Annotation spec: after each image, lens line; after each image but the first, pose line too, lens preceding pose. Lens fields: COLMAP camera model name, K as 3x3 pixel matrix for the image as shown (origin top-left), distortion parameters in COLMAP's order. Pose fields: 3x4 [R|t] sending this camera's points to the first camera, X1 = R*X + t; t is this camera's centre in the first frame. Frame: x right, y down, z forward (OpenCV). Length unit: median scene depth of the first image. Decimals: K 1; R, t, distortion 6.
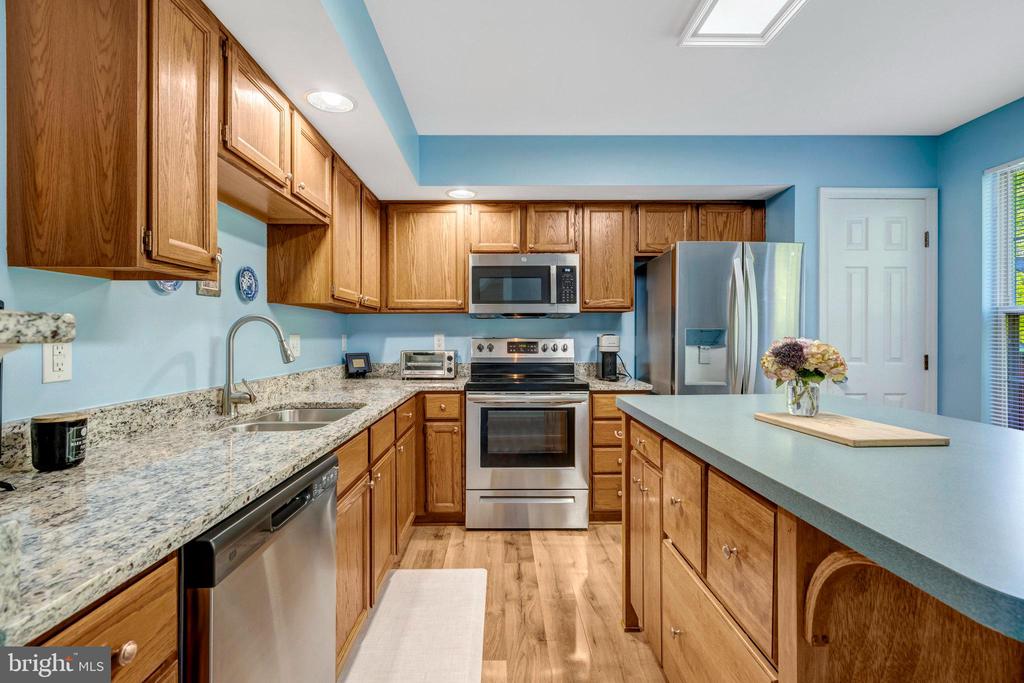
lens RADIAL K [[467.5, 0, 508.7], [0, 467.5, 336.4], [0, 0, 1]] dist [0.003774, 0.000278]
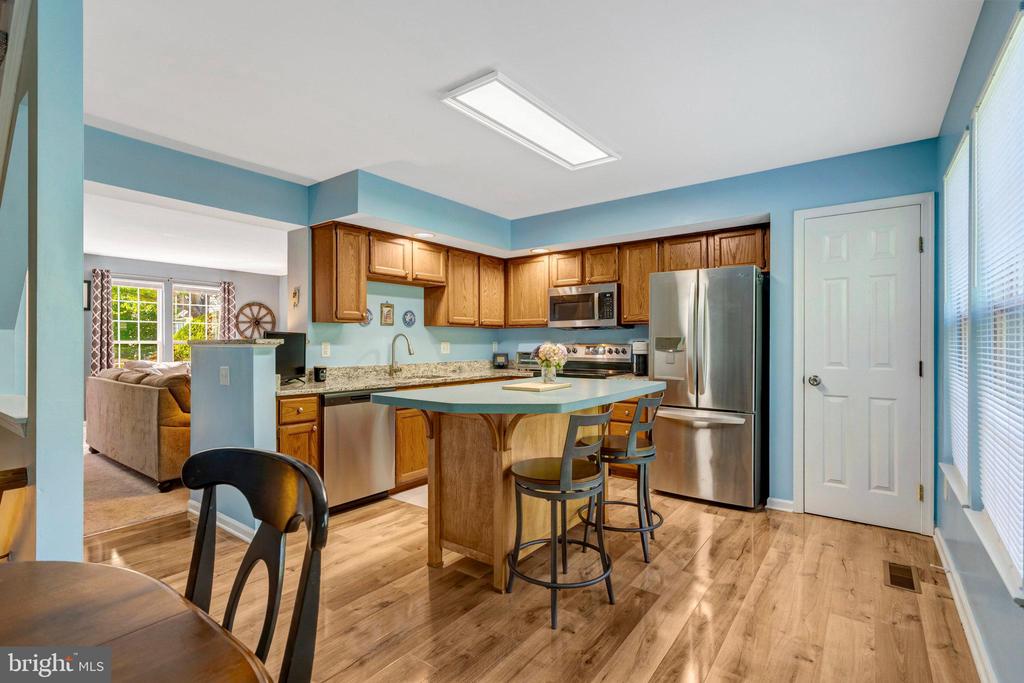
lens RADIAL K [[481.6, 0, 509.9], [0, 481.6, 337.8], [0, 0, 1]] dist [-0.000736, -0.000324]
pose [[0.793718, -0.006395, -0.608253, 0.767988], [0.000446, 0.999951, -0.009930, -0.000467], [0.608286, 0.007610, 0.793681, -0.316160]]
